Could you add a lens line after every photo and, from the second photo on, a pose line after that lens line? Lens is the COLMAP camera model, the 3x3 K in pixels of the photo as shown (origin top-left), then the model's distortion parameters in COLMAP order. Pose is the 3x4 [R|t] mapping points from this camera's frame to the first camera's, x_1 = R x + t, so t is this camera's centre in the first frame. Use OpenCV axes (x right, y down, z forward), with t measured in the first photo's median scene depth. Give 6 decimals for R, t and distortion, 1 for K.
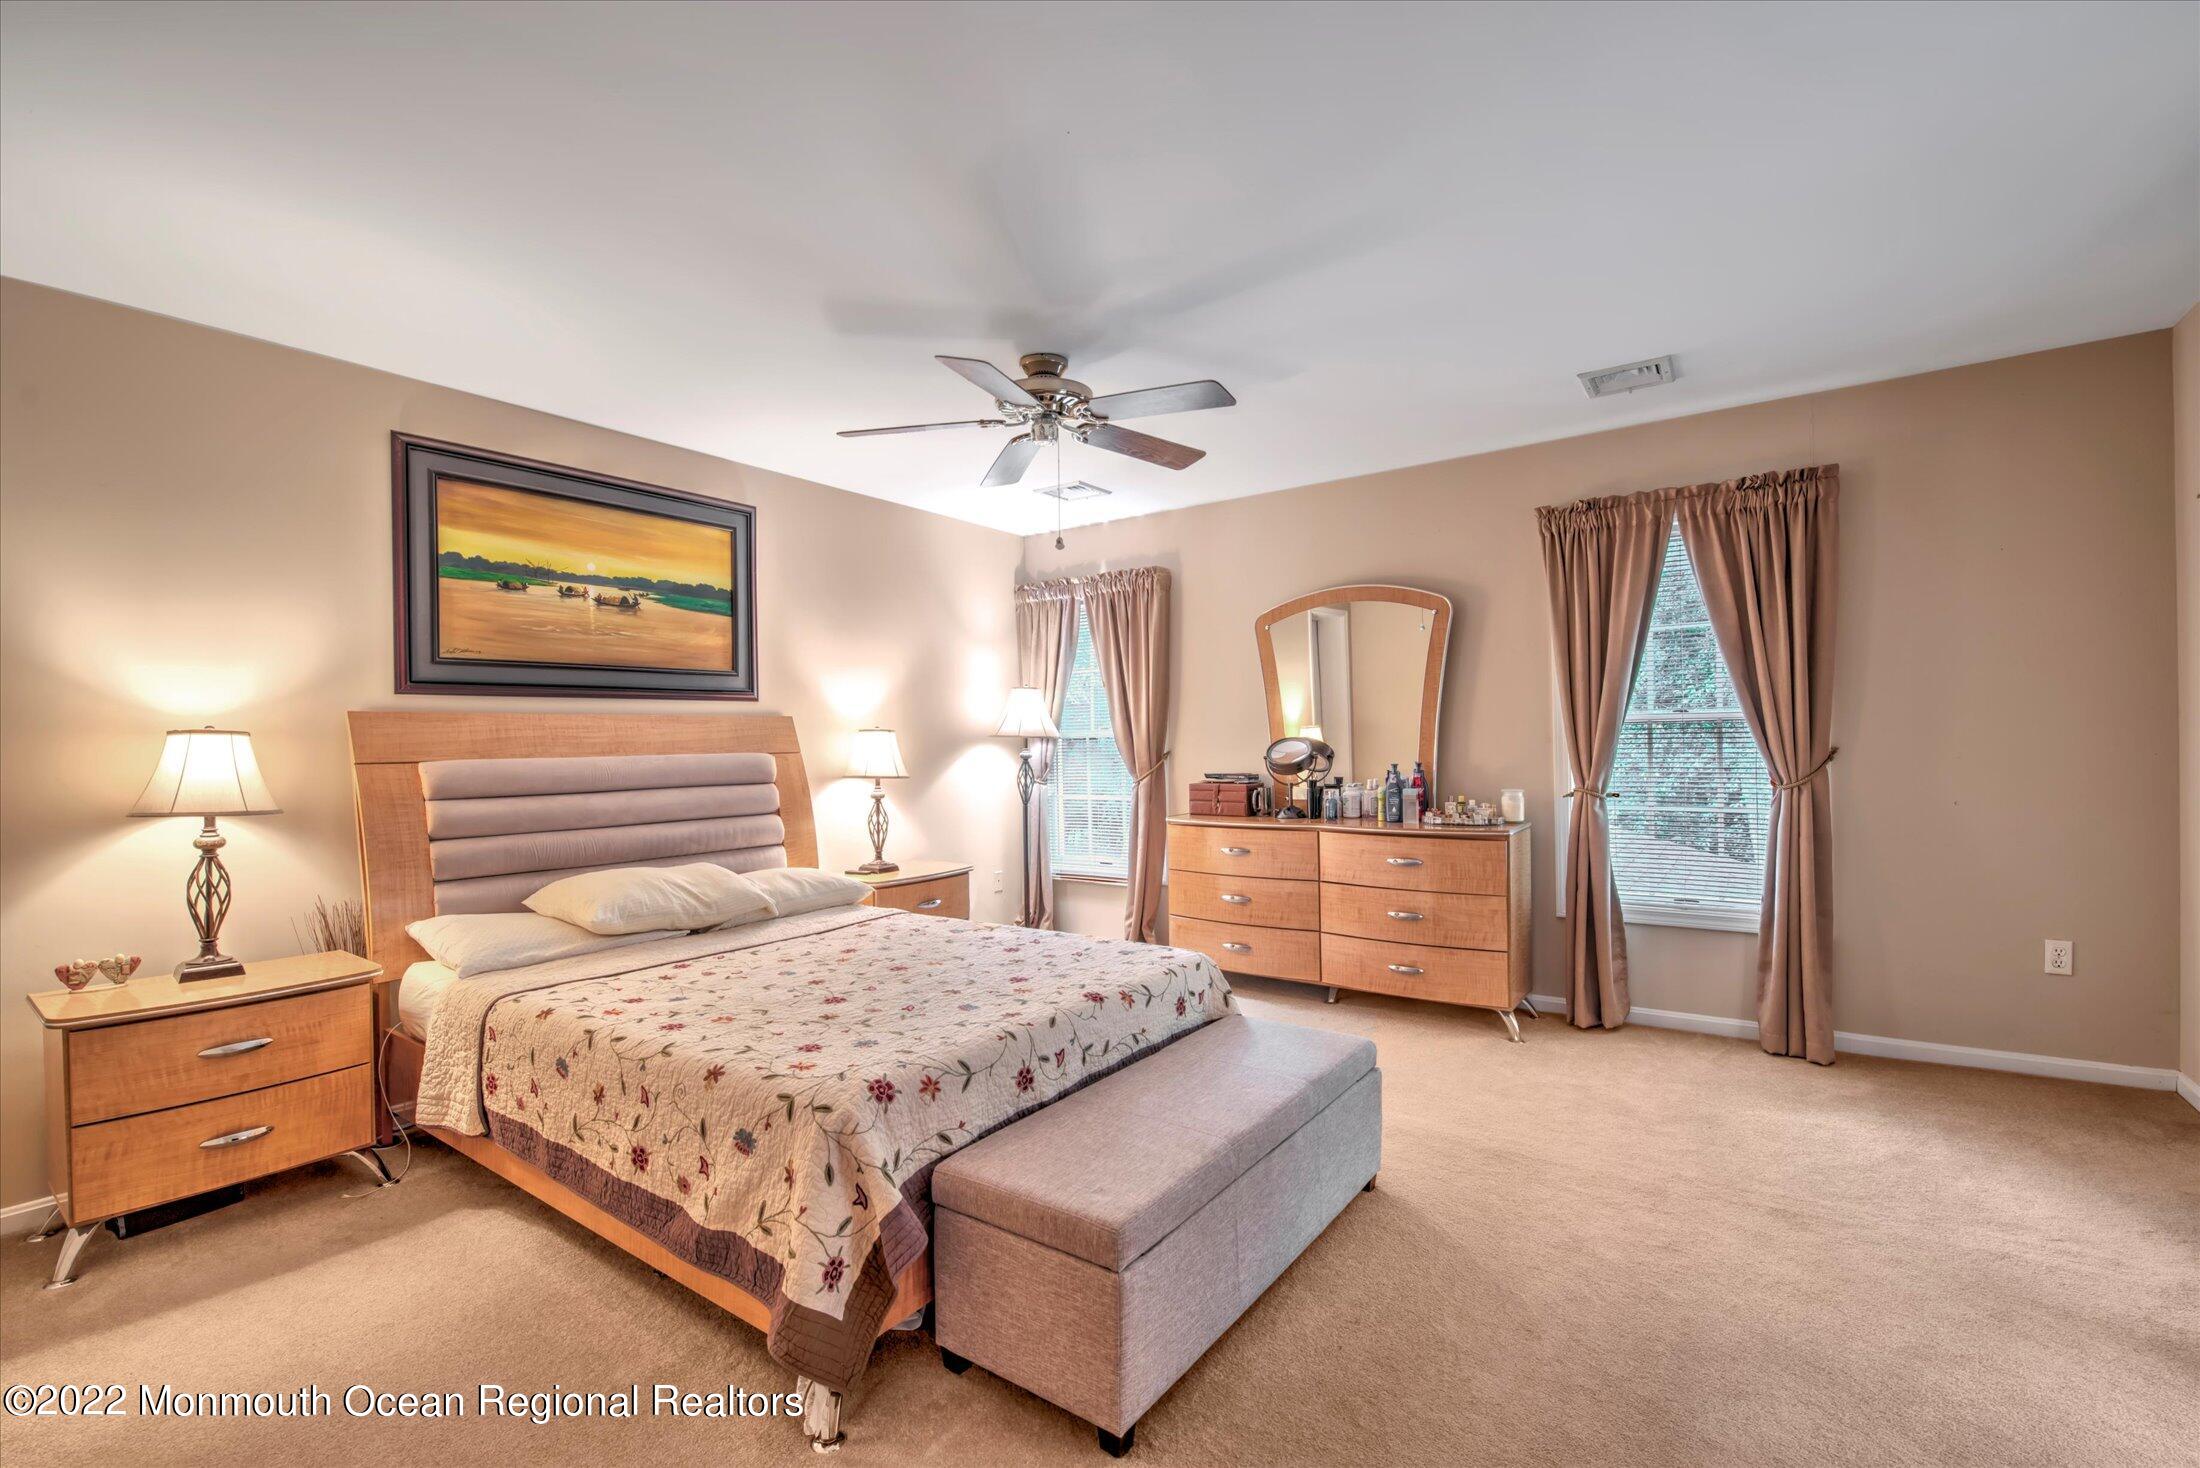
lens RADIAL K [[946.9, 0, 1108.9], [0, 946.9, 740.6], [0, 0, 1]] dist [-0.012424, -0.003415]
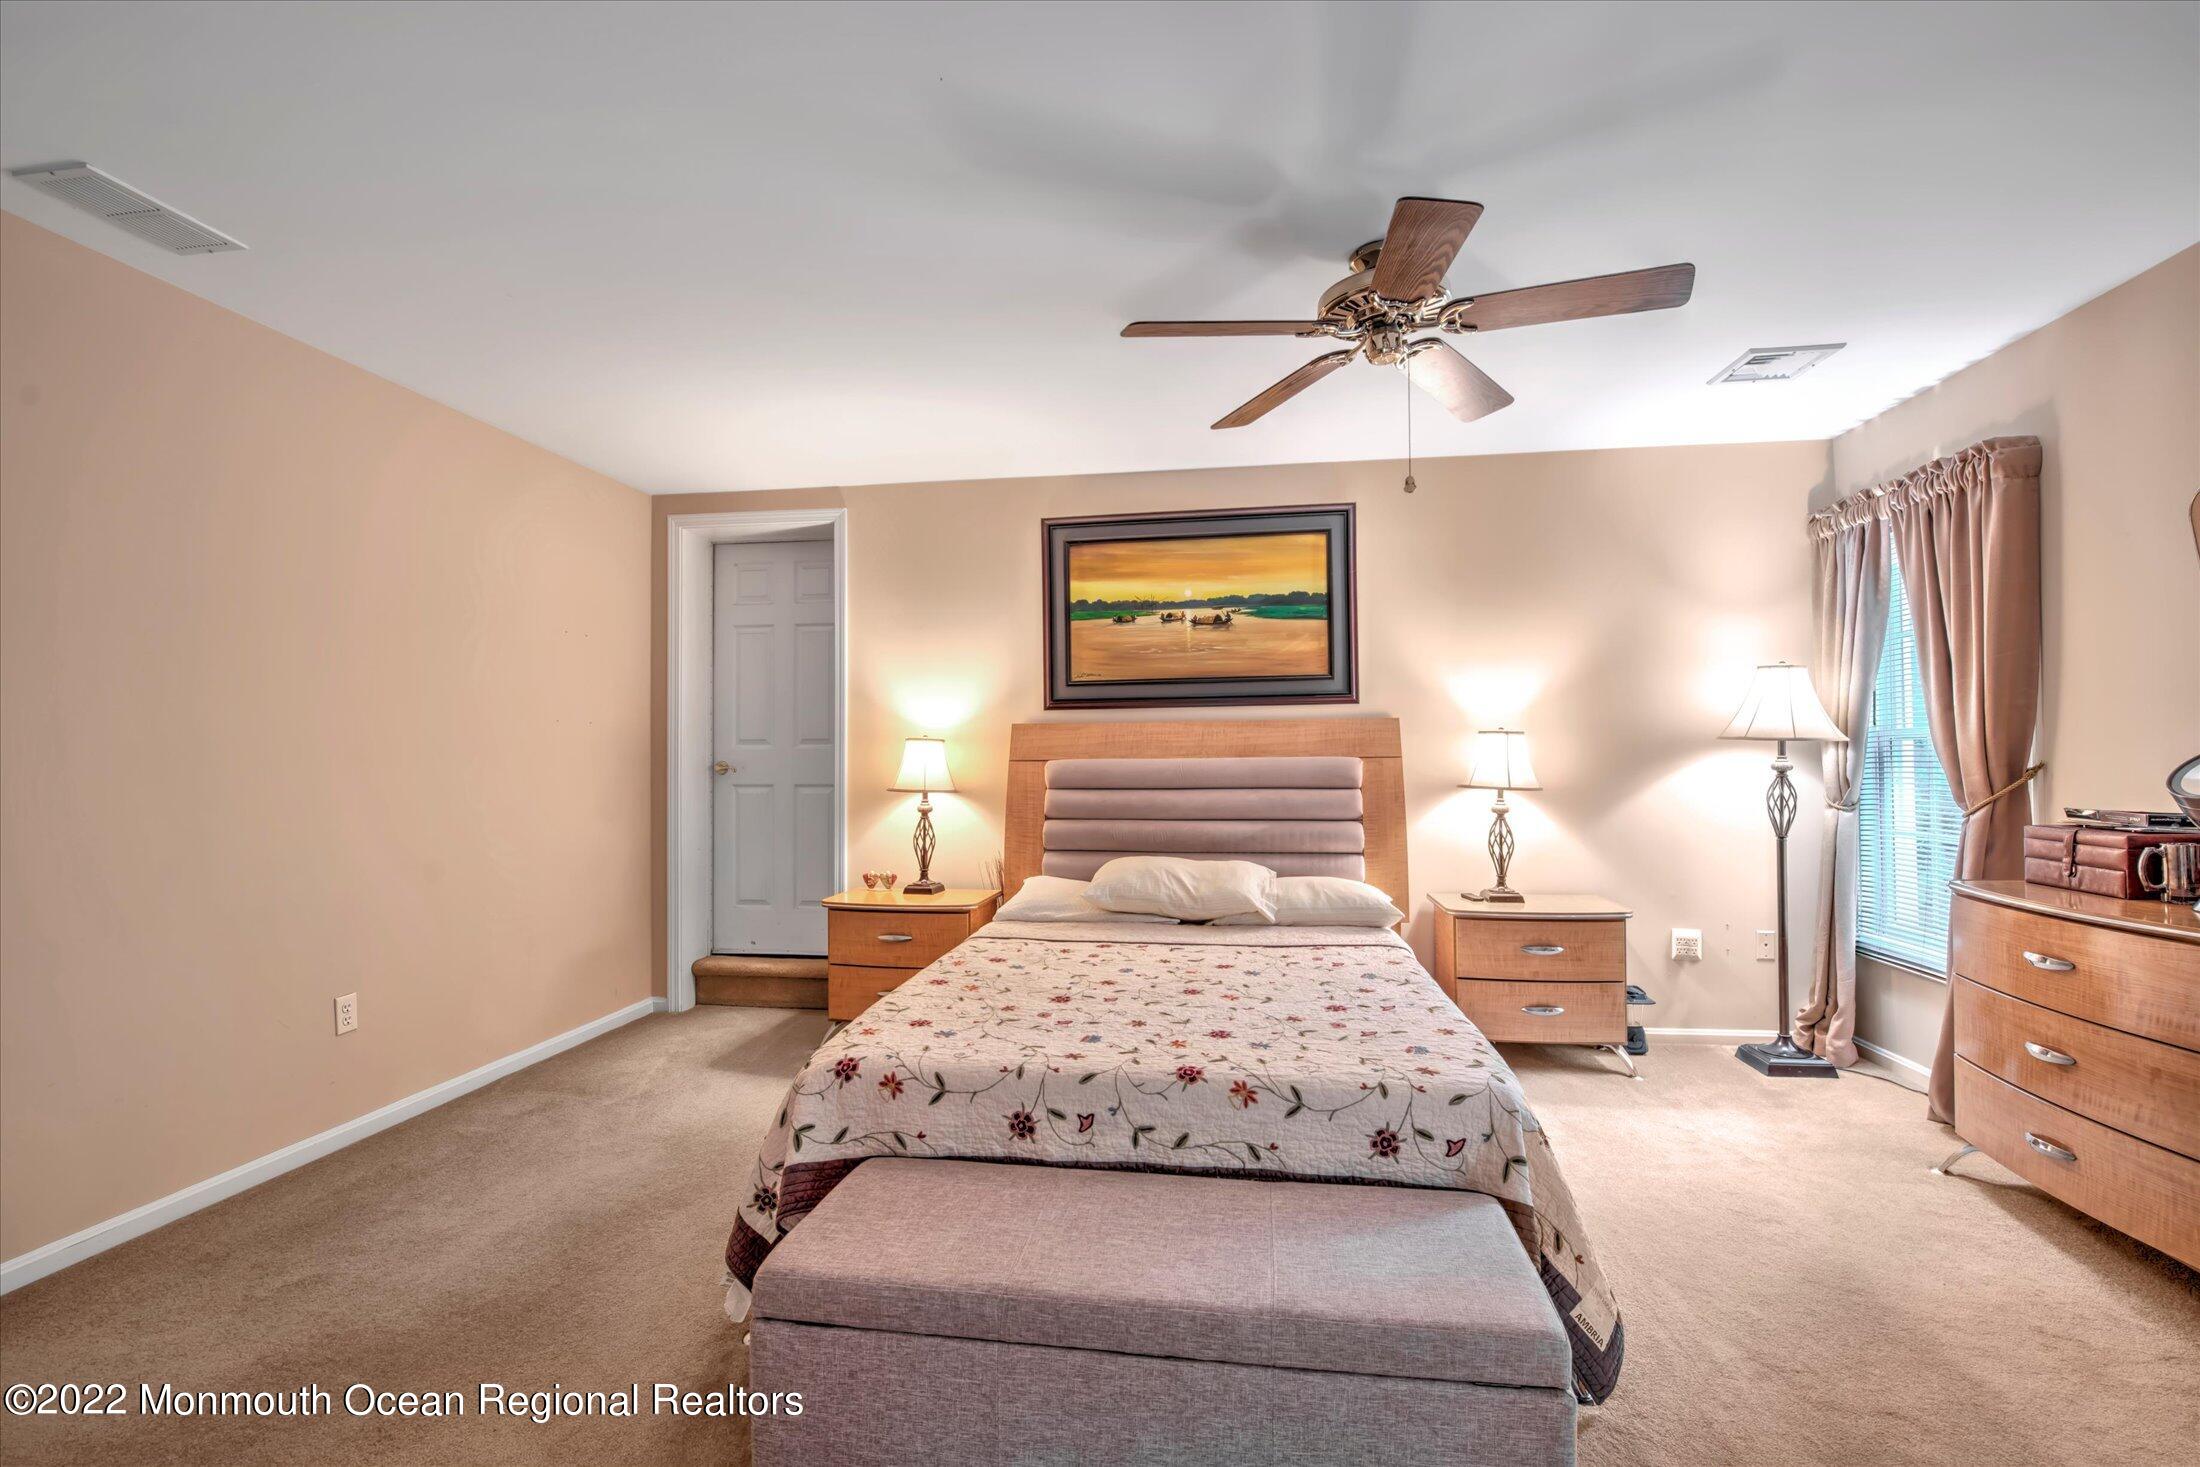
lens RADIAL K [[946.9, 0, 1096.7], [0, 946.9, 740.3], [0, 0, 1]] dist [-0.012424, -0.003415]
pose [[0.452098, 0.000061, -0.891968, 0.432825], [0.001477, 0.999999, 0.000816, -0.005903], [0.891967, -0.001686, 0.452098, 0.379009]]
